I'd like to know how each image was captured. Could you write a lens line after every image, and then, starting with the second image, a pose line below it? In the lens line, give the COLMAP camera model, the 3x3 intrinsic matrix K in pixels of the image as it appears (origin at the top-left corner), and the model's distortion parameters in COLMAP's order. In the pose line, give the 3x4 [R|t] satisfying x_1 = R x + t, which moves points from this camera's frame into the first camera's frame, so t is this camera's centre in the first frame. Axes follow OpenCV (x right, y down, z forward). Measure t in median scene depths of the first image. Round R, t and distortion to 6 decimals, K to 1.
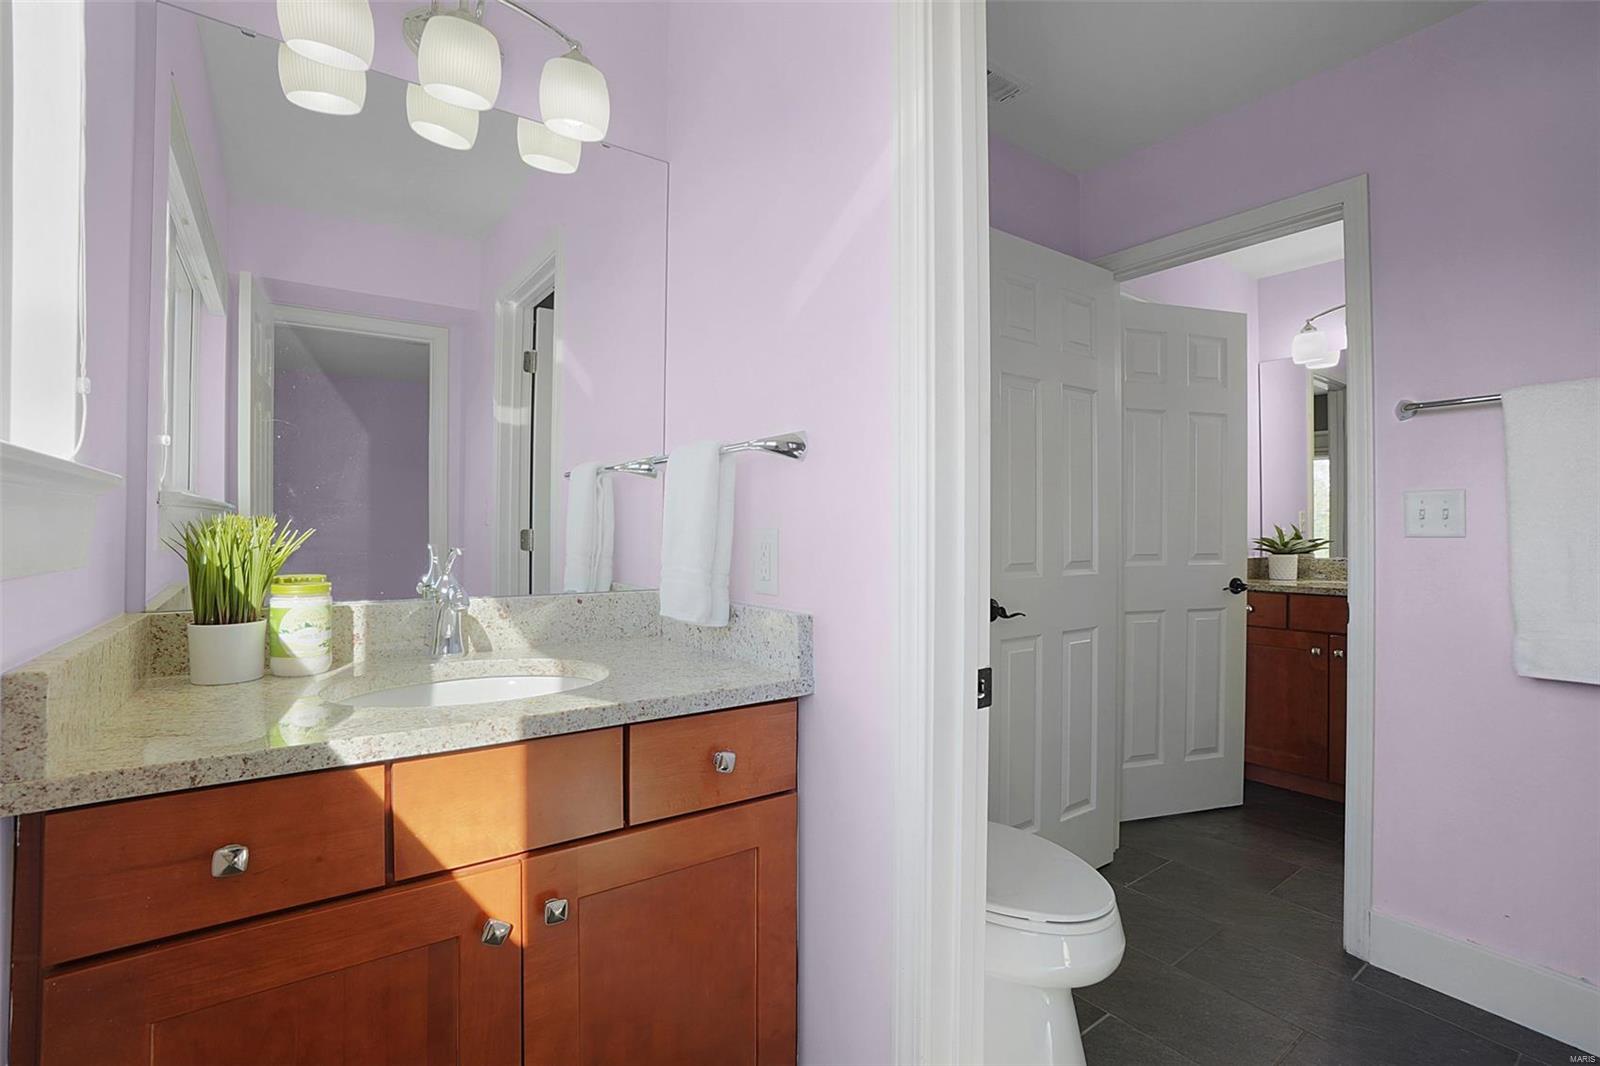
lens RADIAL K [[730.3, 0, 797.6], [0, 730.3, 523.0], [0, 0, 1]] dist [-0.023531, 0.000746]
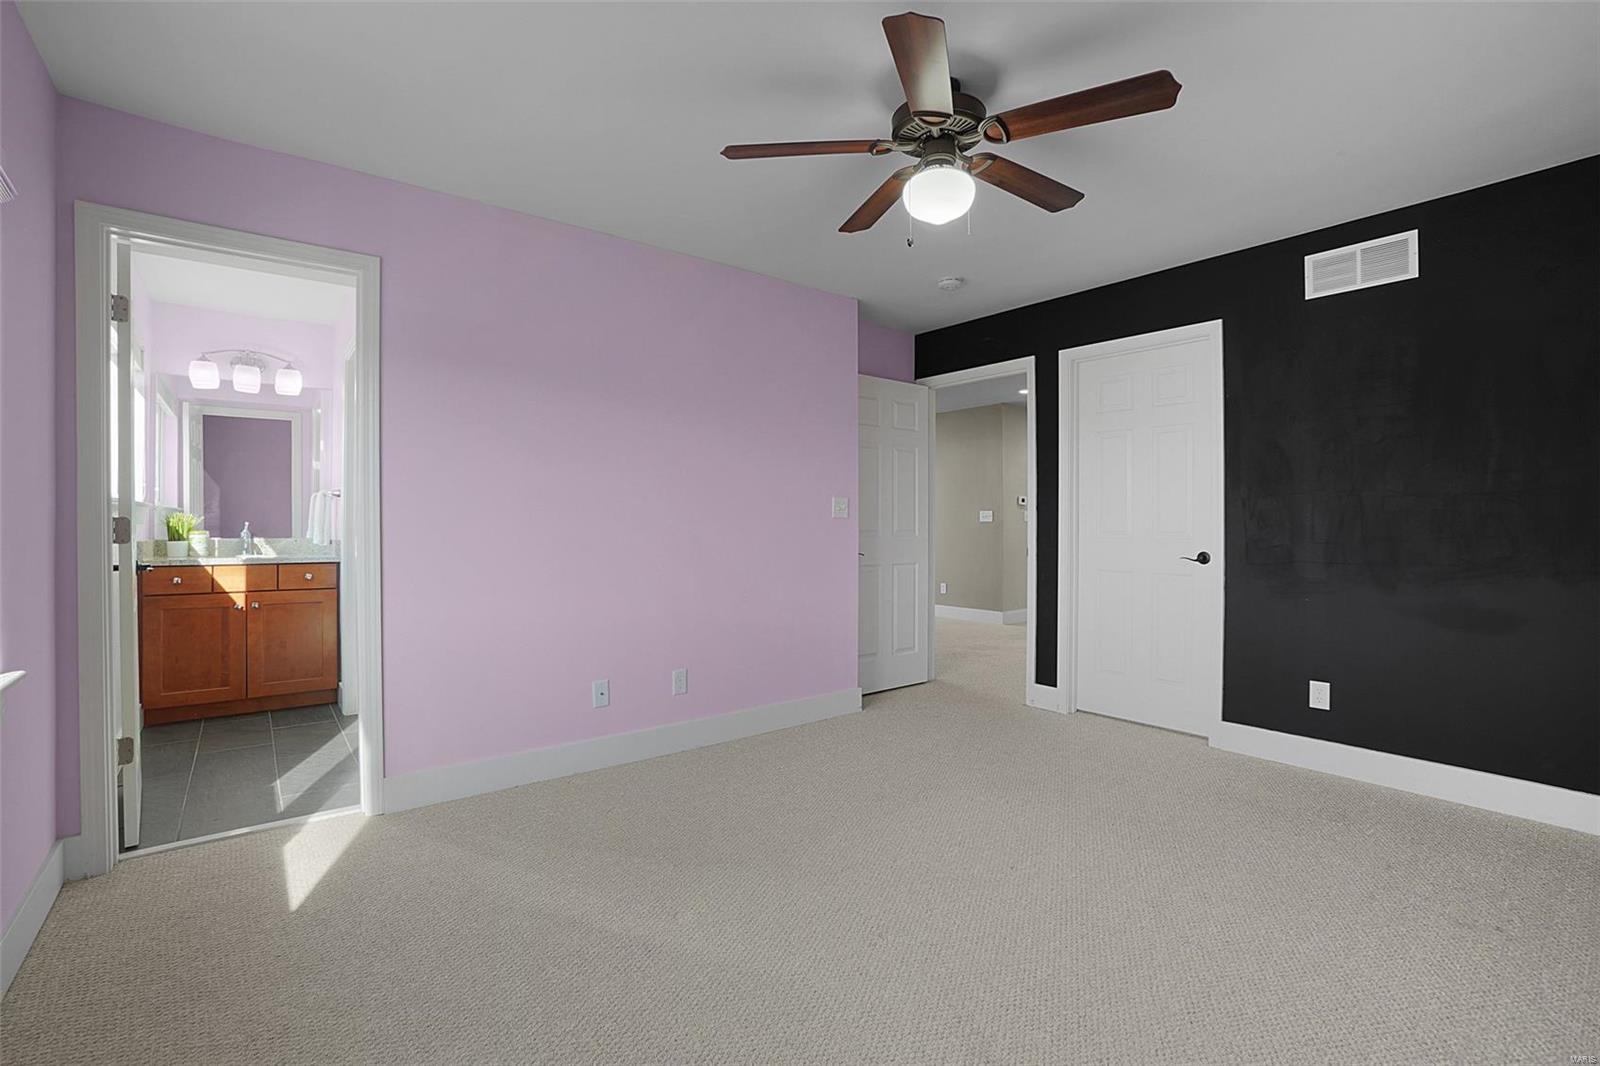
lens RADIAL K [[730.3, 0, 797.6], [0, 730.3, 523.0], [0, 0, 1]] dist [-0.023531, 0.000746]
pose [[0.999373, -0.001874, 0.035357, 2.288497], [0.001484, 0.999938, 0.011030, 0.006160], [-0.035375, -0.010971, 0.999314, -2.831165]]
